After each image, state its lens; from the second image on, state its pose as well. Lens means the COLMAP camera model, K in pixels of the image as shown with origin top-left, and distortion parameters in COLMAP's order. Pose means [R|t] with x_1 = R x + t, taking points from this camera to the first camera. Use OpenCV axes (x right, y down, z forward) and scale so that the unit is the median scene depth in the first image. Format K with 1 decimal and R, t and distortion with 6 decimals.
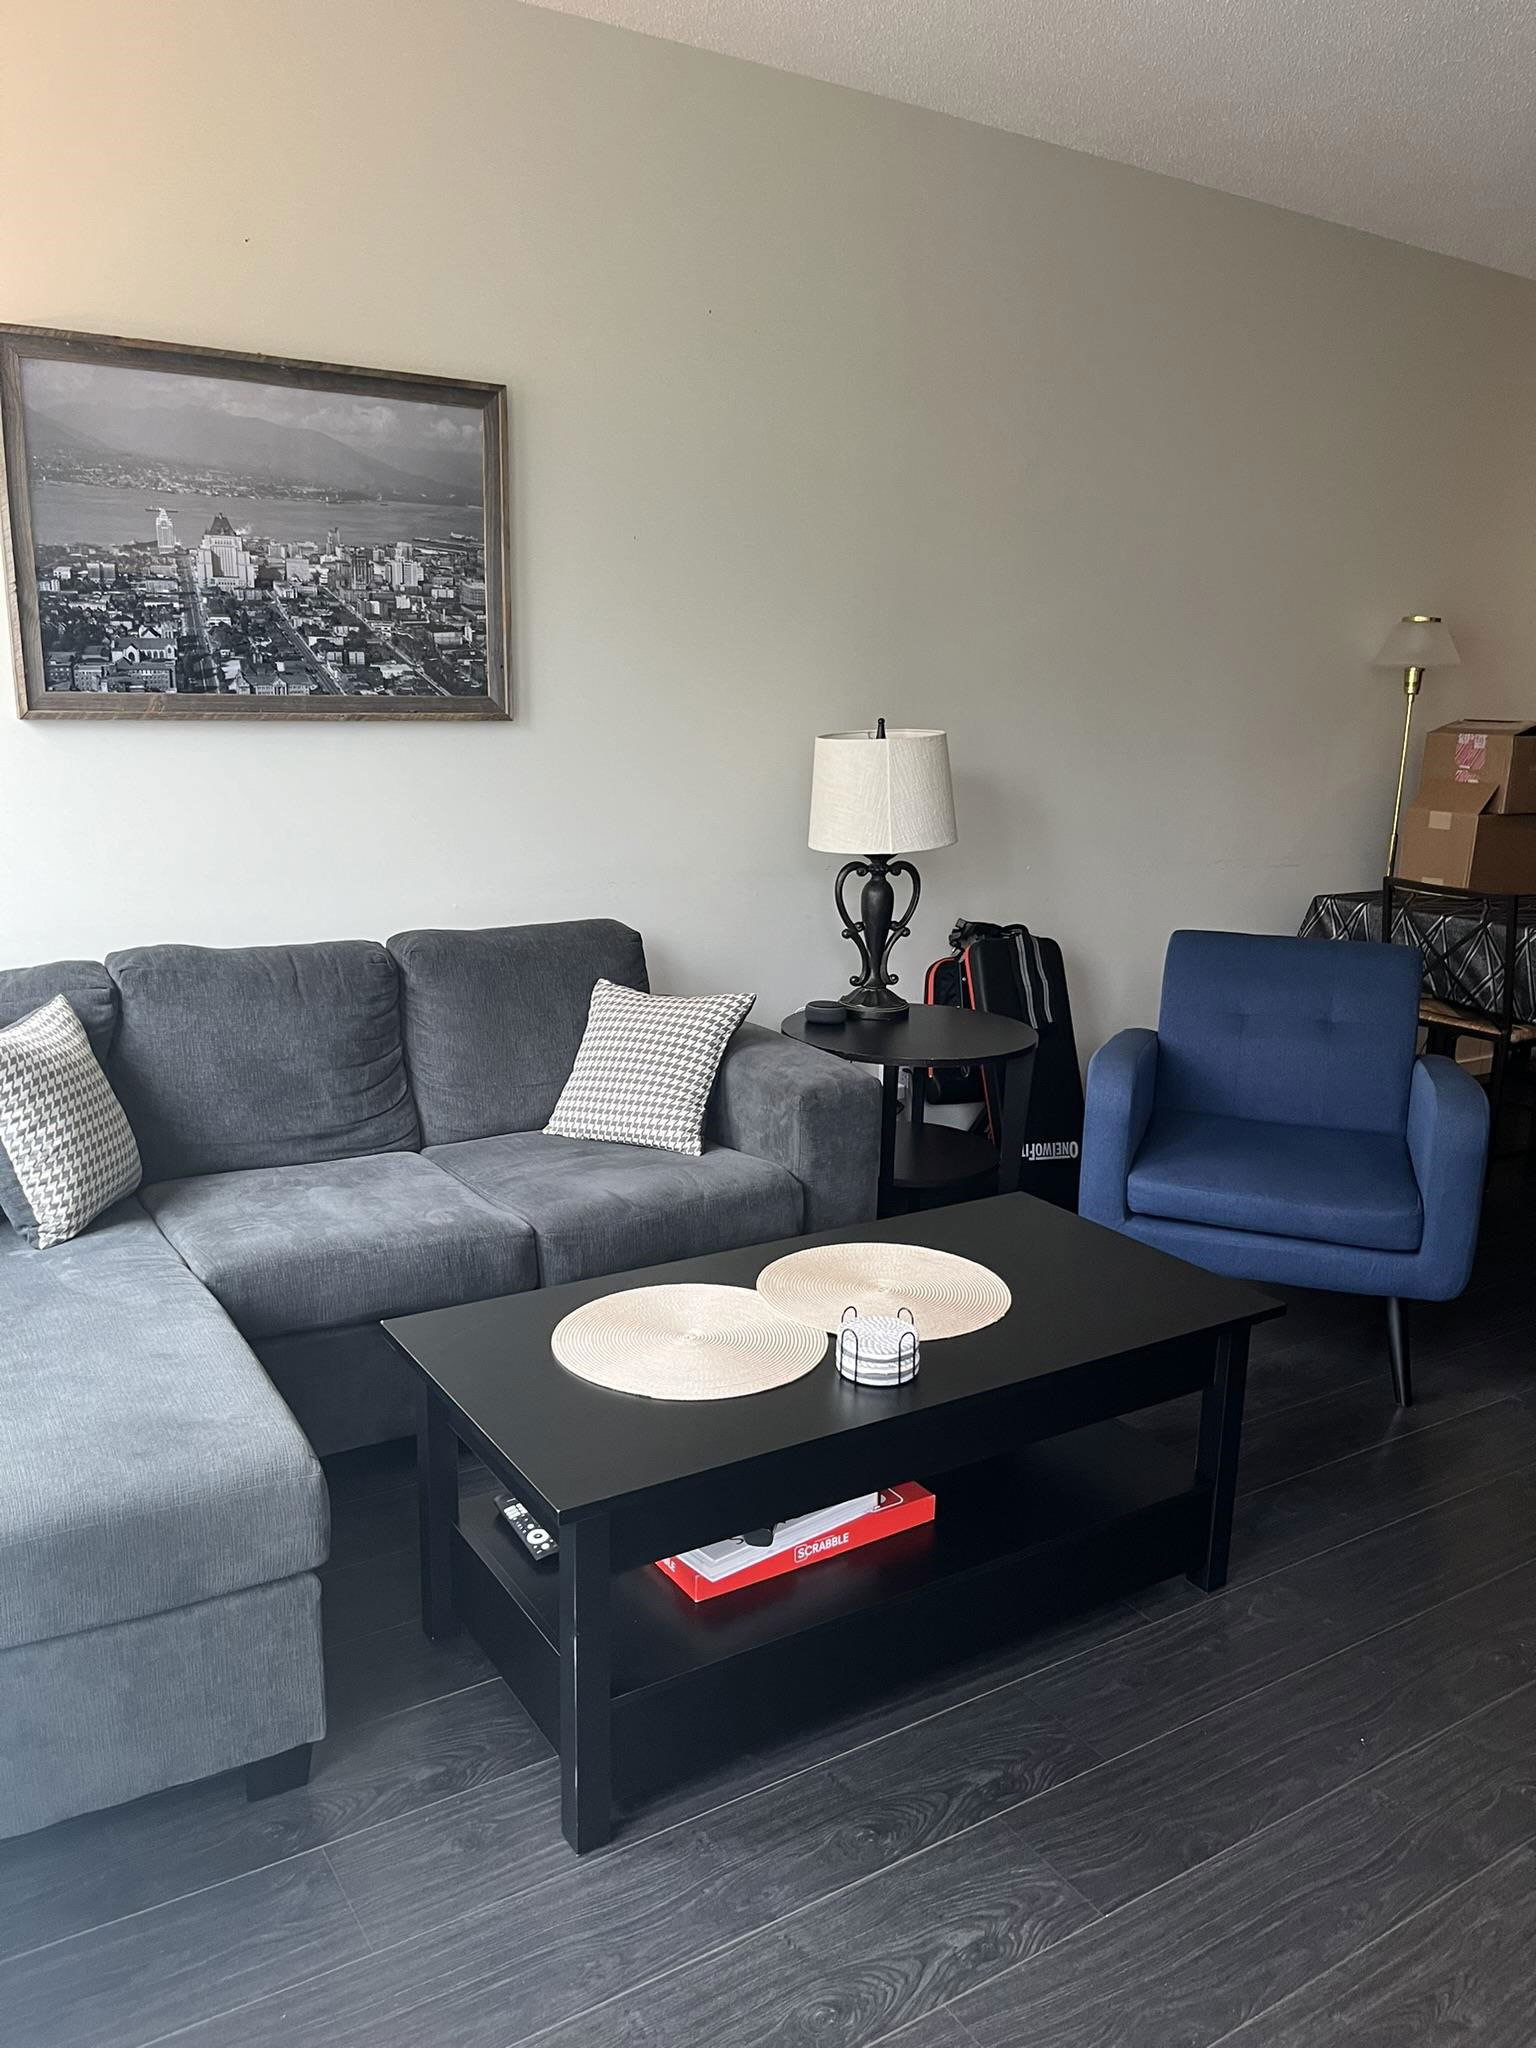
lens RADIAL K [[1555.0, 0, 780.0], [0, 1555.0, 1046.0], [0, 0, 1]] dist [0.059701, -0.077241]
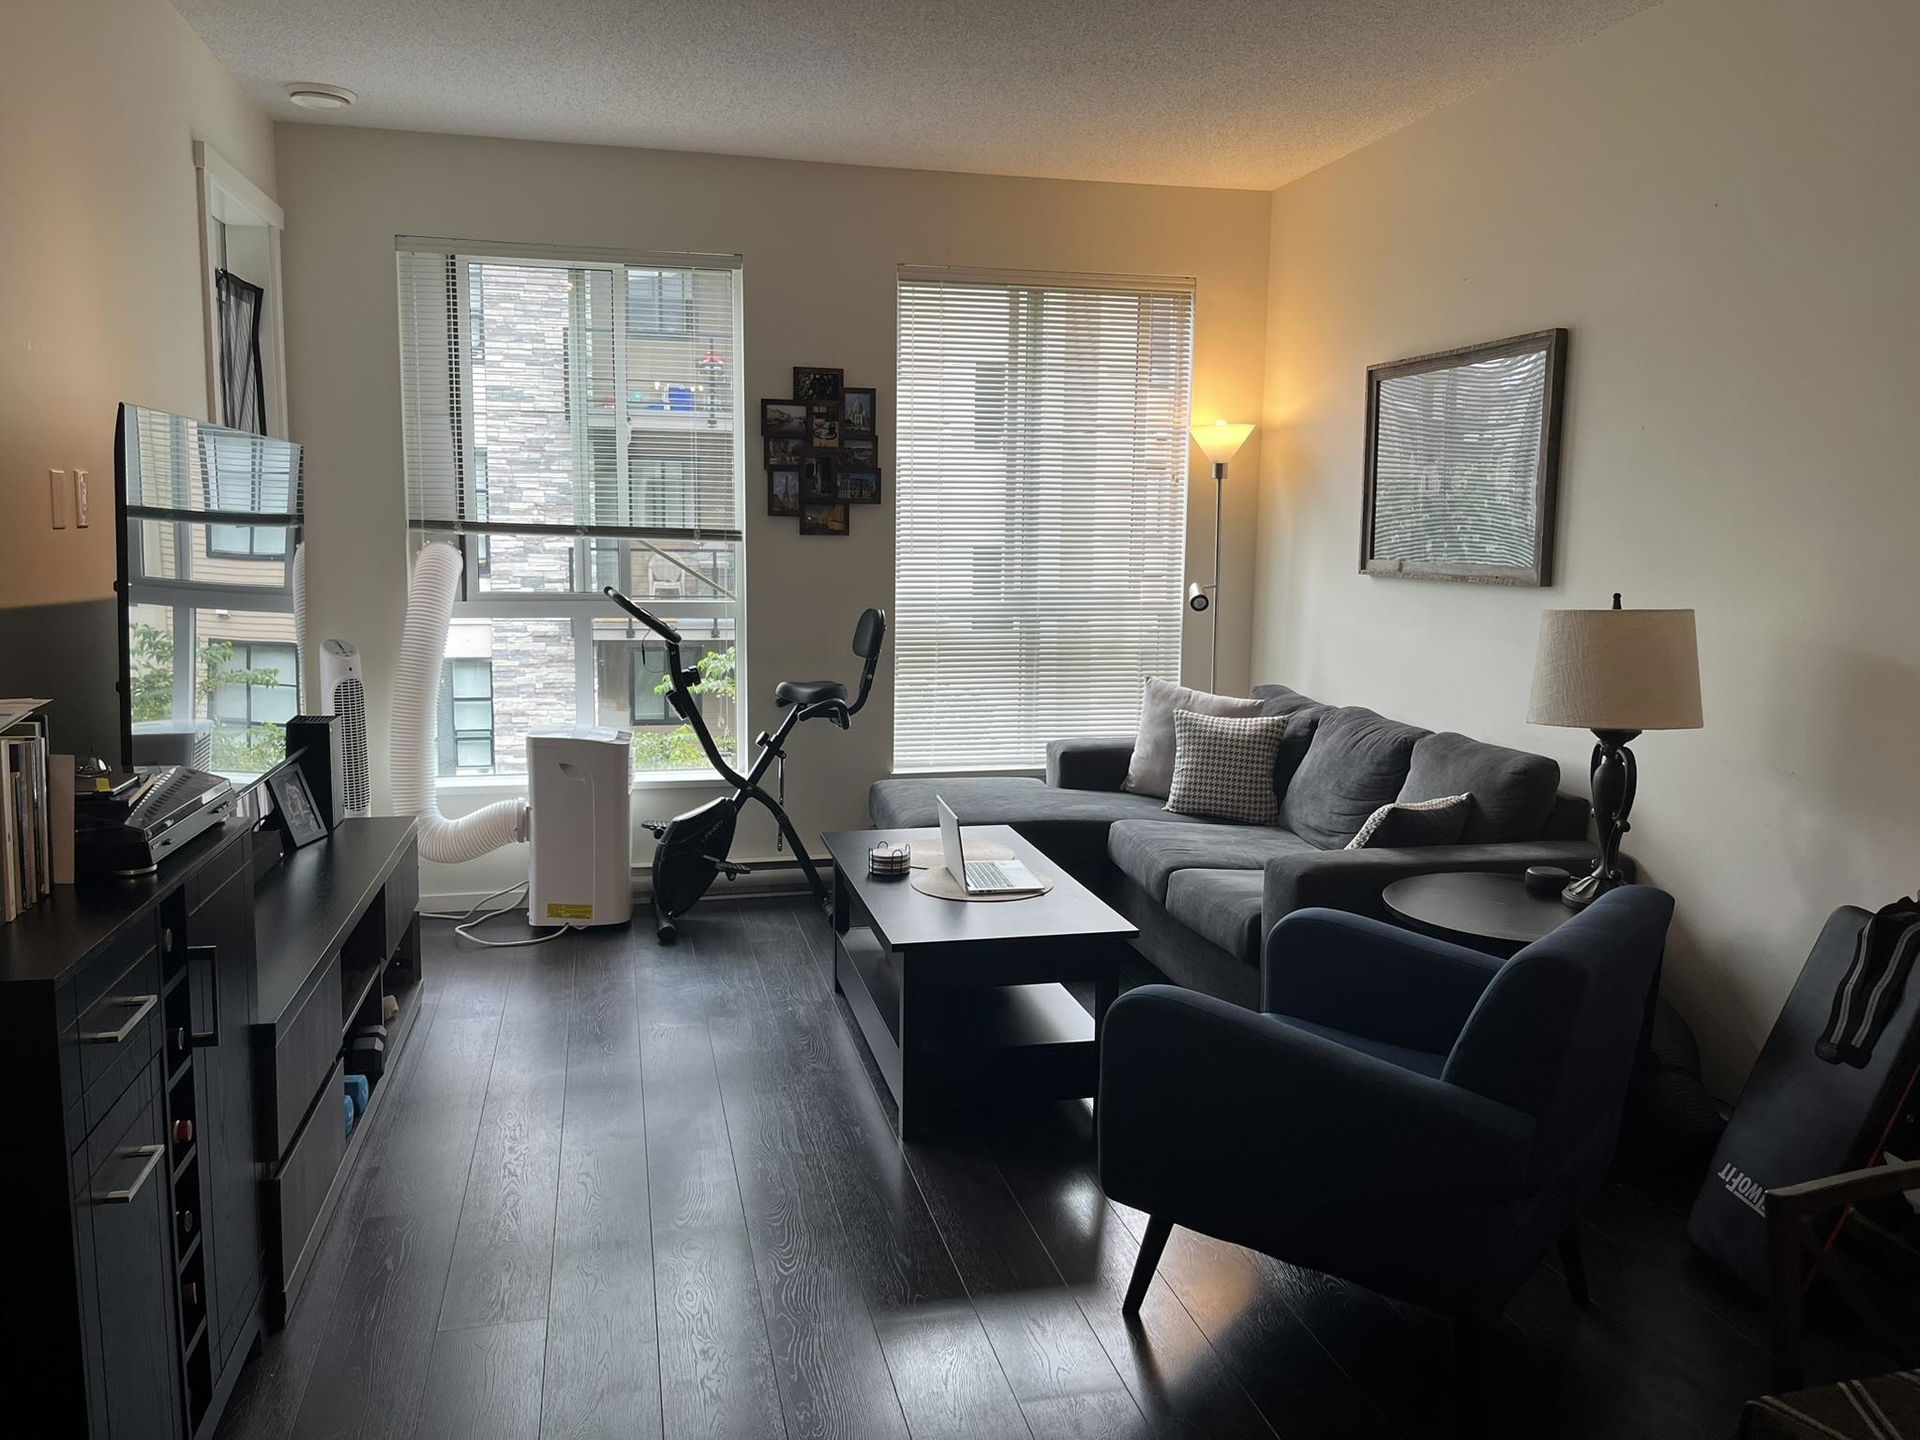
lens RADIAL K [[1457.8, 0, 961.0], [0, 1457.8, 707.8], [0, 0, 1]] dist [0.059701, -0.077241]
pose [[-0.334685, 0.094352, -0.937595, 1.224392], [-0.235941, 0.954892, 0.180314, -0.246670], [0.912315, 0.281565, -0.297326, 1.080719]]
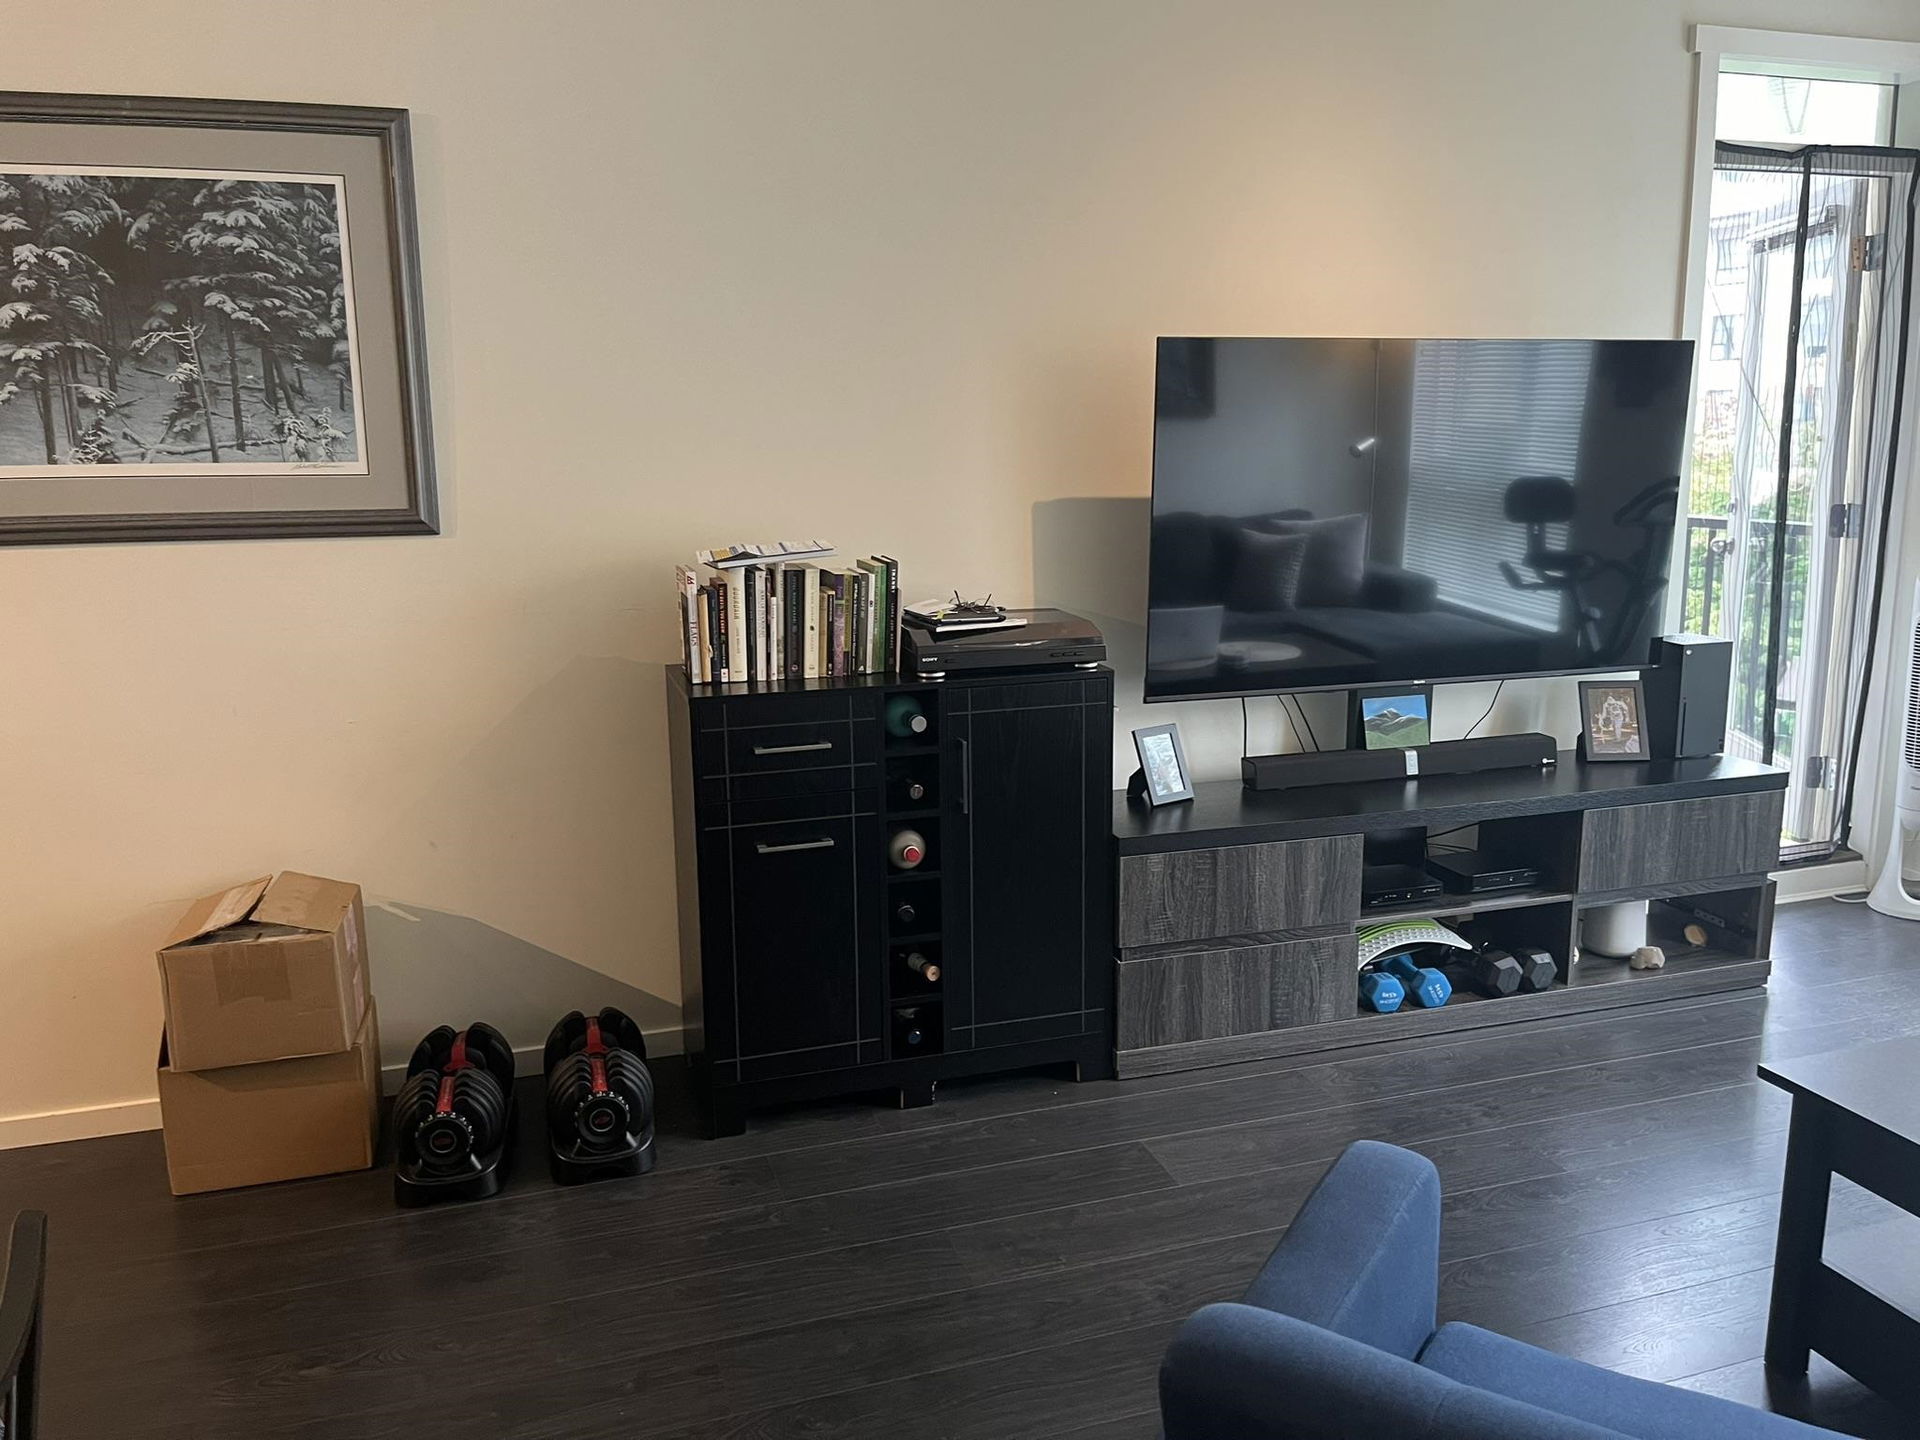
lens RADIAL K [[1457.8, 0, 955.3], [0, 1457.8, 698.5], [0, 0, 1]] dist [0.059701, -0.077241]
pose [[-0.963926, -0.056849, 0.260028, 0.445445], [0.054145, 0.914618, 0.400677, -0.340615], [-0.260605, 0.400302, -0.878546, 1.416544]]
